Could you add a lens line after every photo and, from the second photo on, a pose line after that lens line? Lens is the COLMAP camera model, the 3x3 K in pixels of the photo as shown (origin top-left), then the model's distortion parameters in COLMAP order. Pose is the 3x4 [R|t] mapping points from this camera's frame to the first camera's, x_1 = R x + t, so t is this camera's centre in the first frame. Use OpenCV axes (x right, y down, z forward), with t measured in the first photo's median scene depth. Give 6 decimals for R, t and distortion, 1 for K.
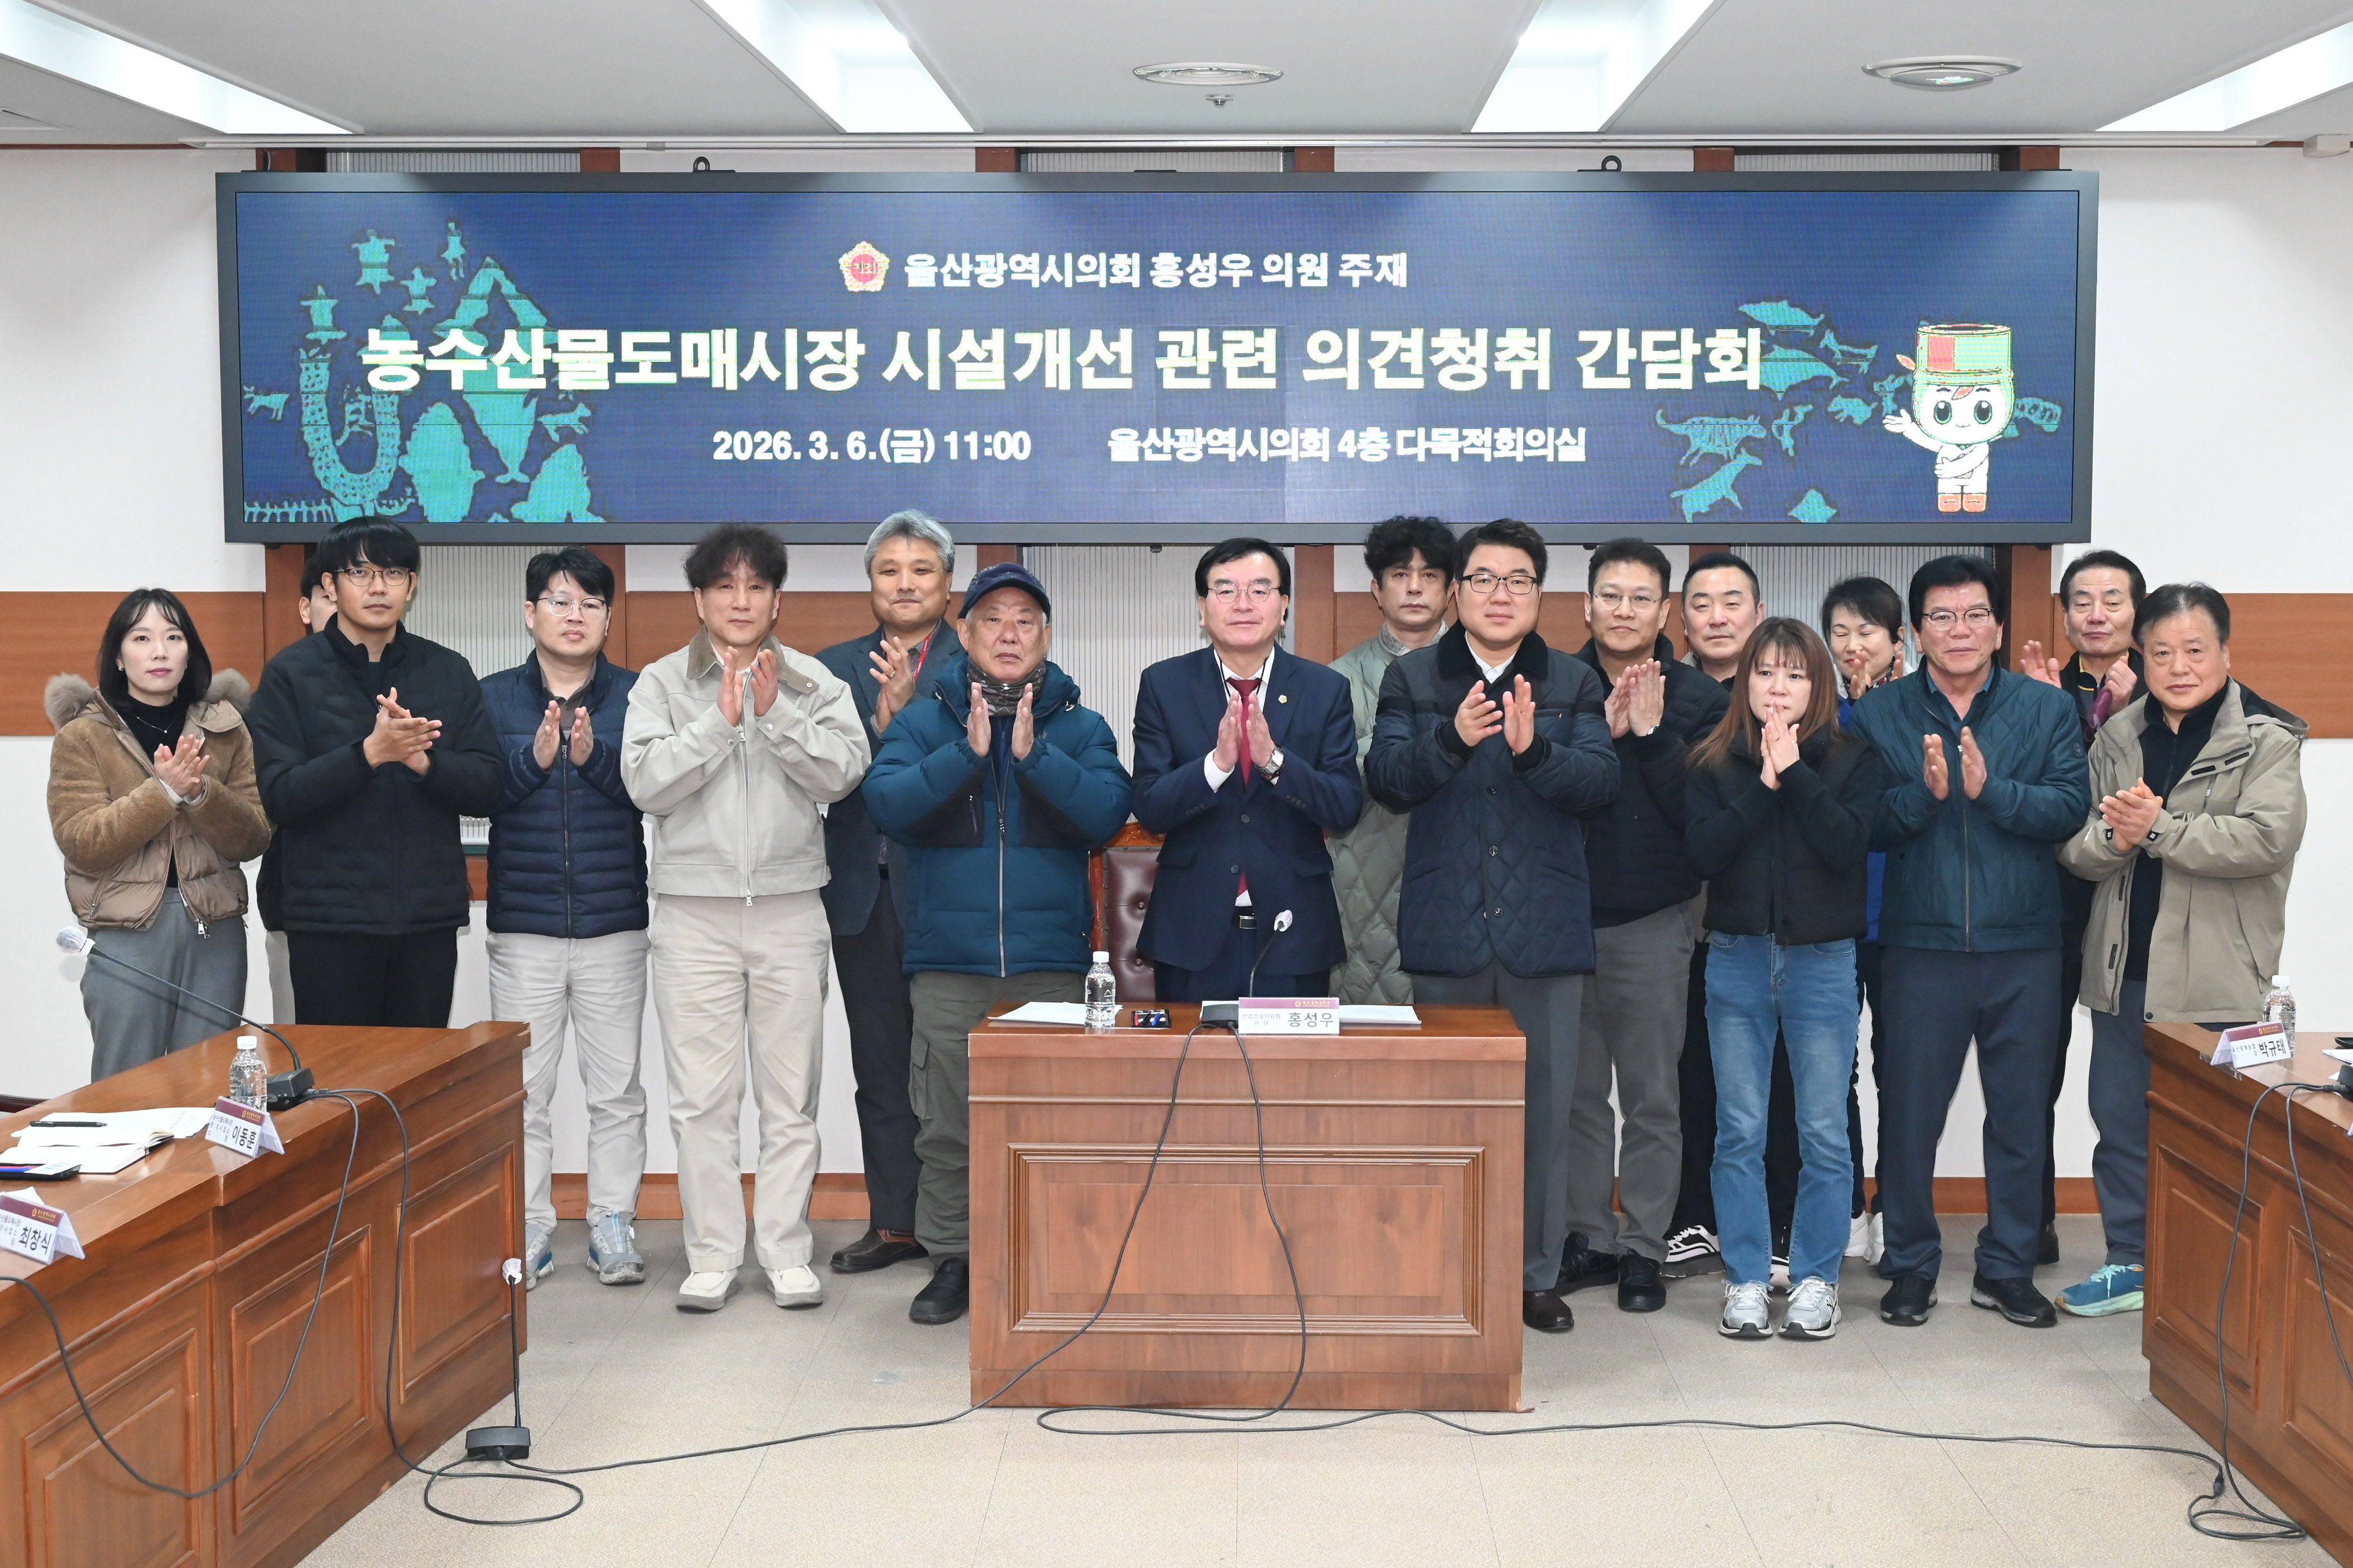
lens RADIAL K [[3109.4, 0, 1177.1], [0, 3109.4, 785.4], [0, 0, 1]] dist [-0.023238, 0.000000]
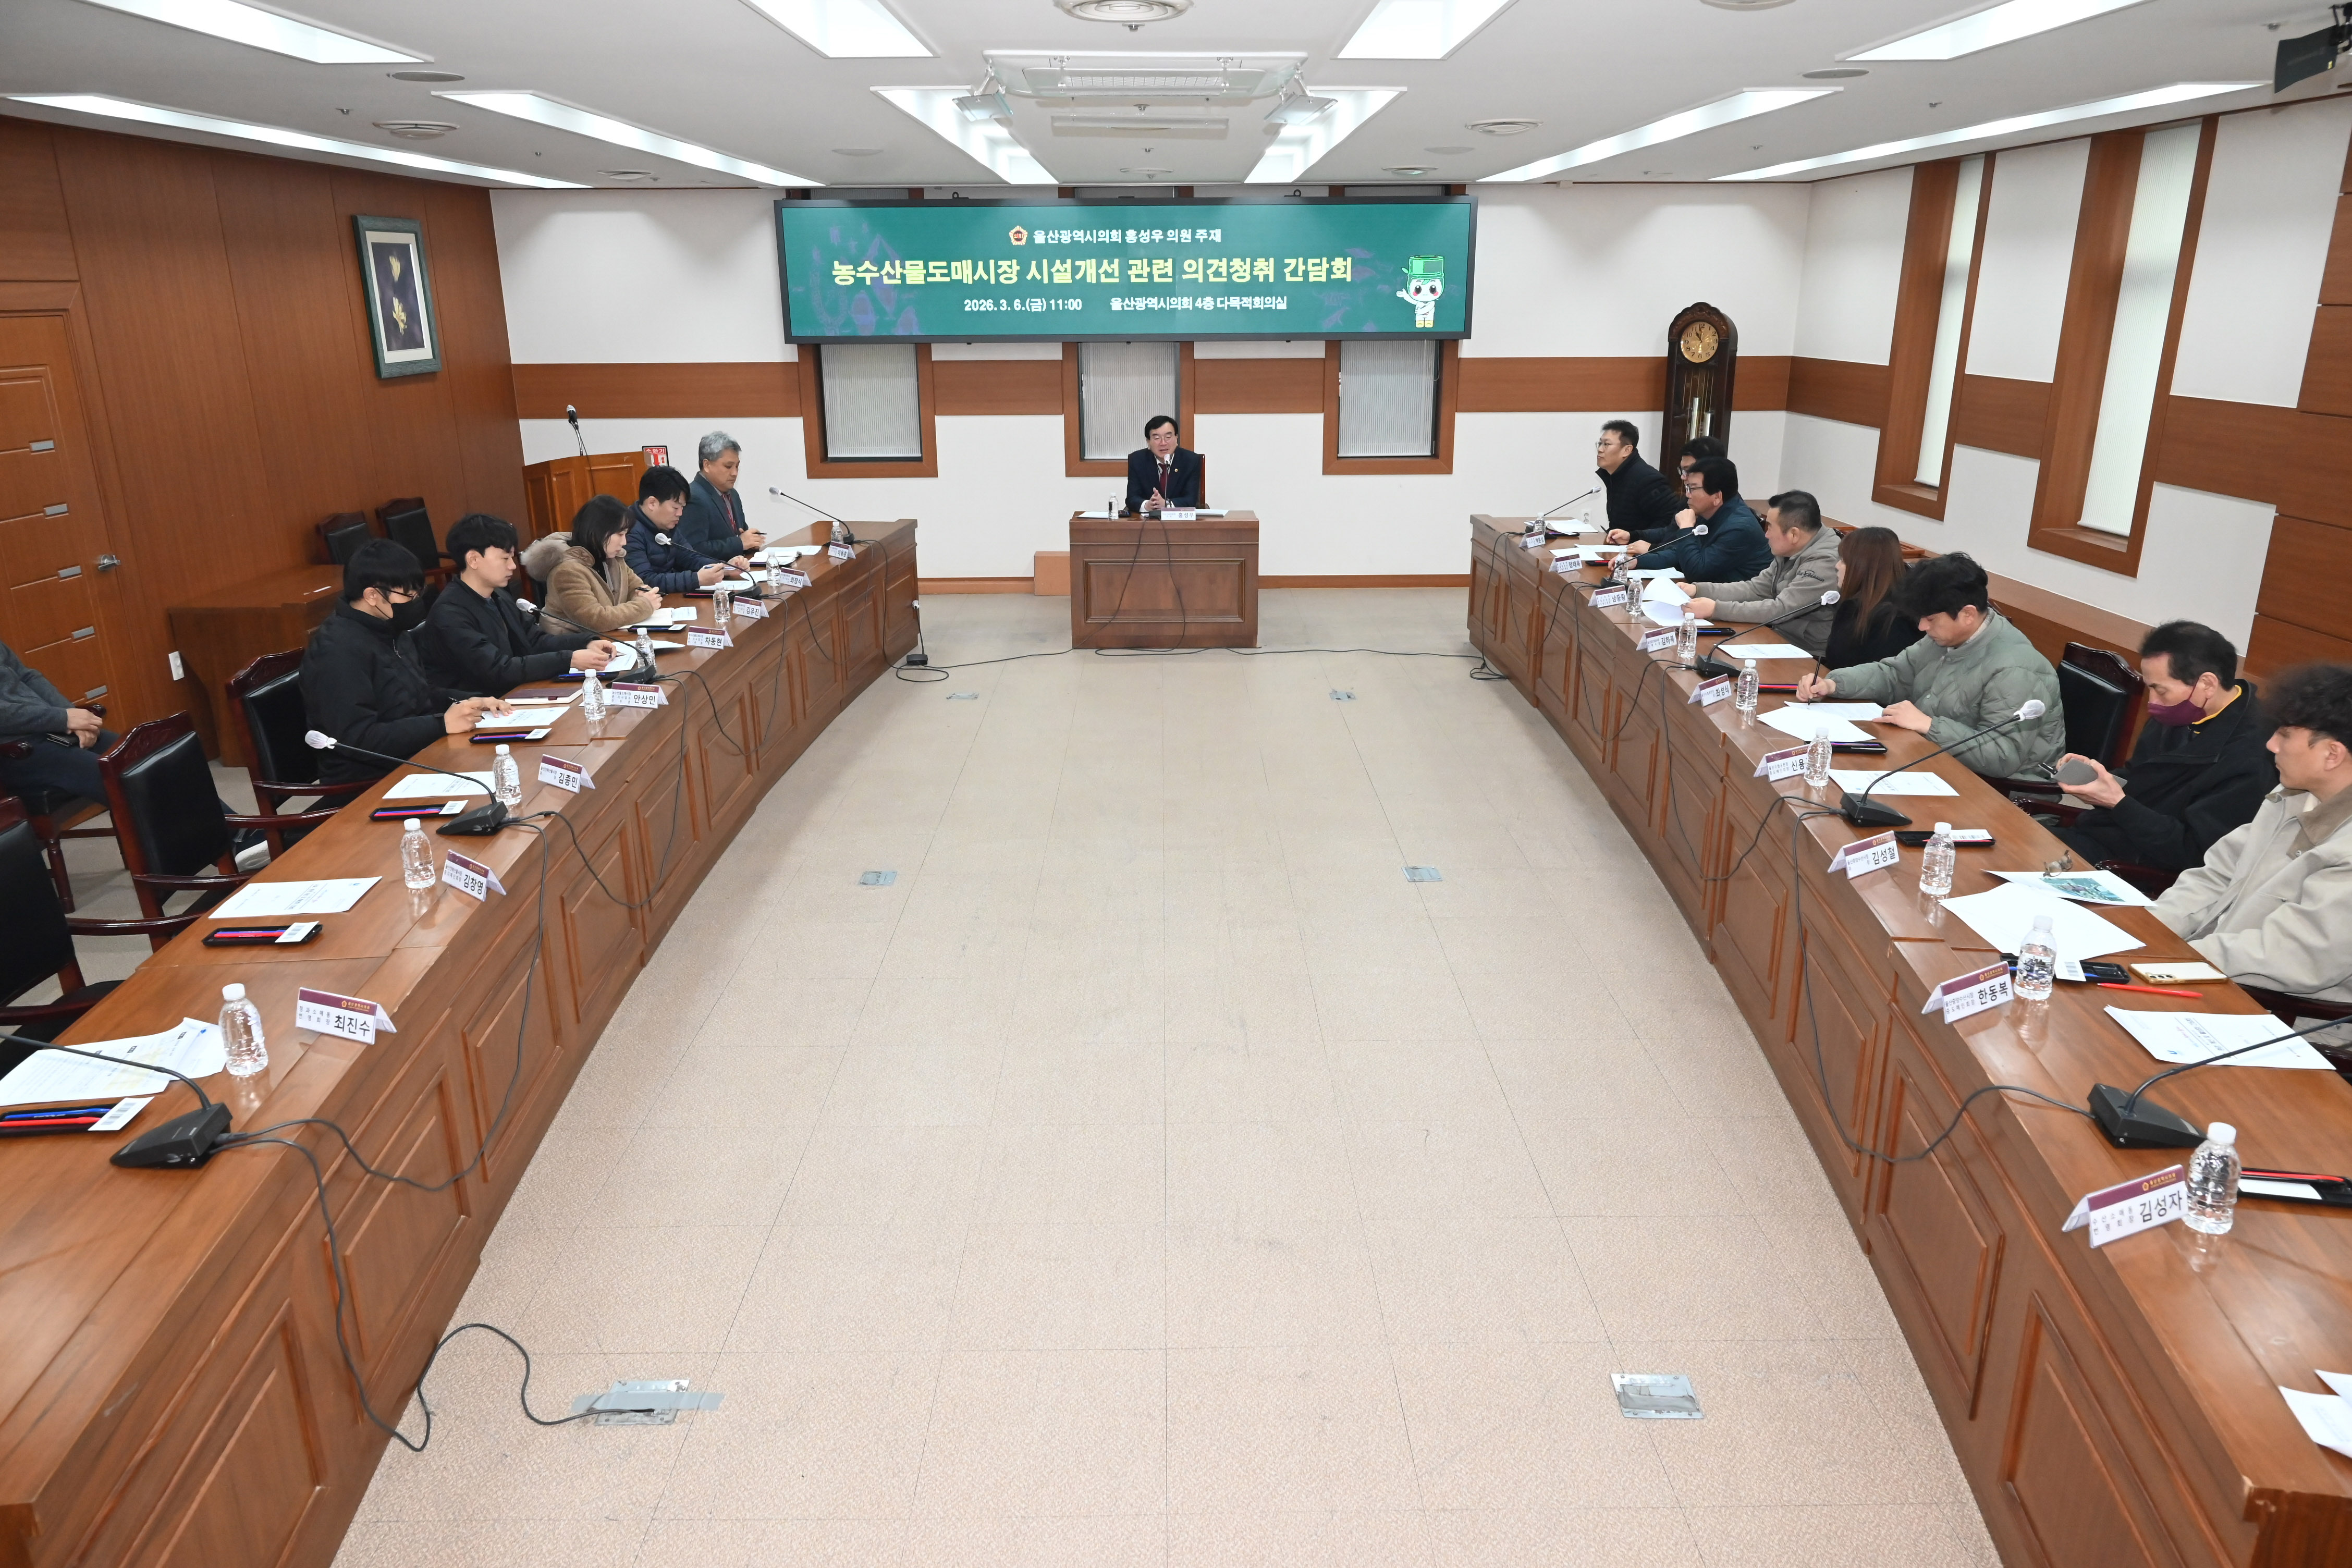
lens RADIAL K [[1572.2, 0, 1182.8], [0, 1572.2, 797.6], [0, 0, 1]] dist [-0.034825, -0.000481]
pose [[0.999279, -0.015171, 0.034810, -0.013268], [0.006649, 0.972463, 0.232961, -0.008972], [-0.037385, -0.232561, 0.971863, -0.429044]]
